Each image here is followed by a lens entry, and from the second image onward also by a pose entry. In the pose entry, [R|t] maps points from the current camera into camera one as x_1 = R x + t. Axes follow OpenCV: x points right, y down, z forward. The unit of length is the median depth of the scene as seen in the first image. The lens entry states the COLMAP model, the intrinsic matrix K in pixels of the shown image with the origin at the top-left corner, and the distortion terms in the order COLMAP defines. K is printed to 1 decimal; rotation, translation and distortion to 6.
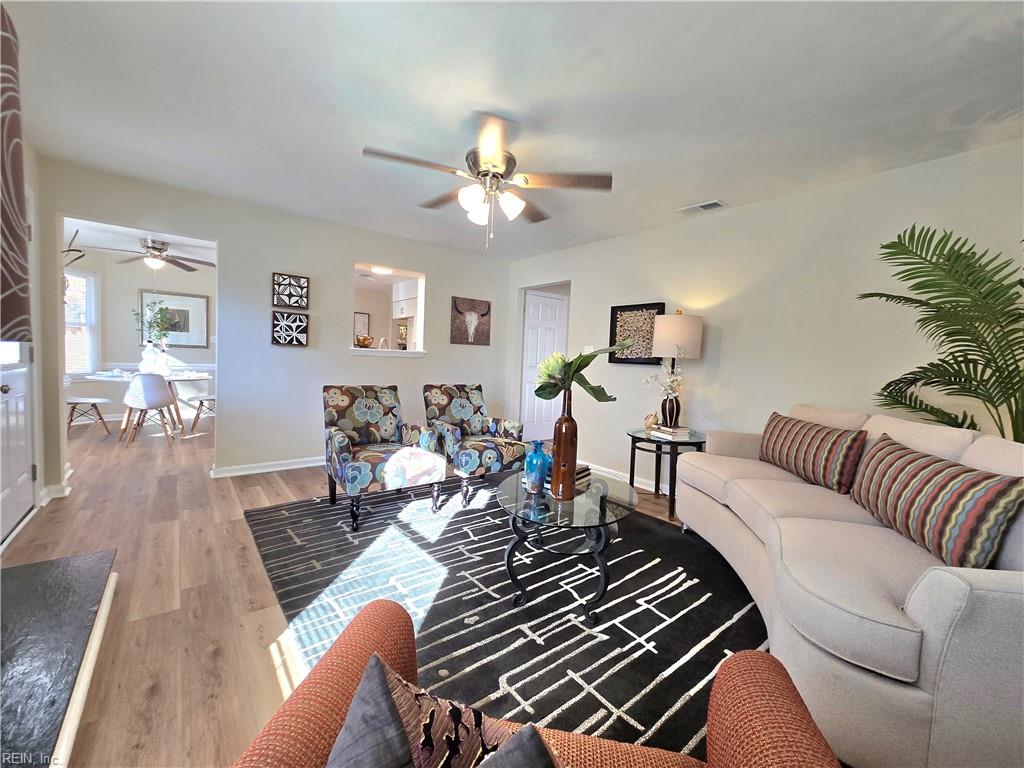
lens RADIAL K [[391.4, 0, 512.0], [0, 391.4, 384.0], [0, 0, 1]] dist [0.001103, 0.000064]
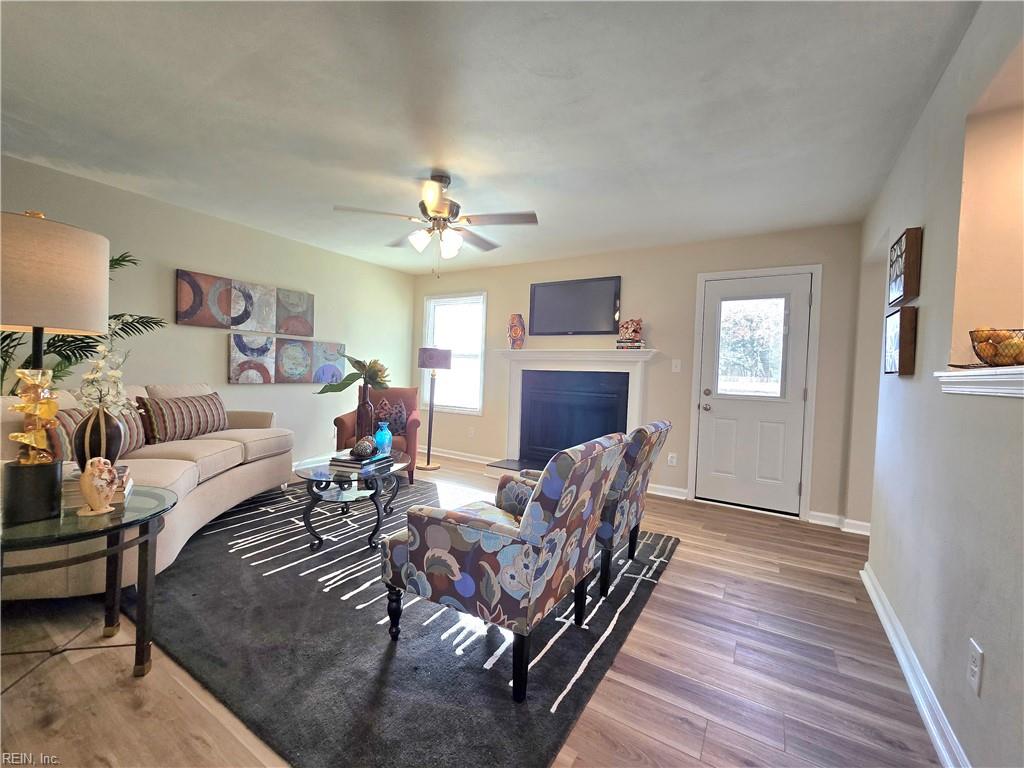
lens RADIAL K [[460.0, 0, 512.0], [0, 460.0, 384.0], [0, 0, 1]] dist [-0.001093, -0.000269]
pose [[-0.945326, -0.072416, -0.317984, 0.166598], [-0.097755, 0.993122, 0.064444, -0.141143], [0.311130, 0.092005, -0.945903, 2.687350]]
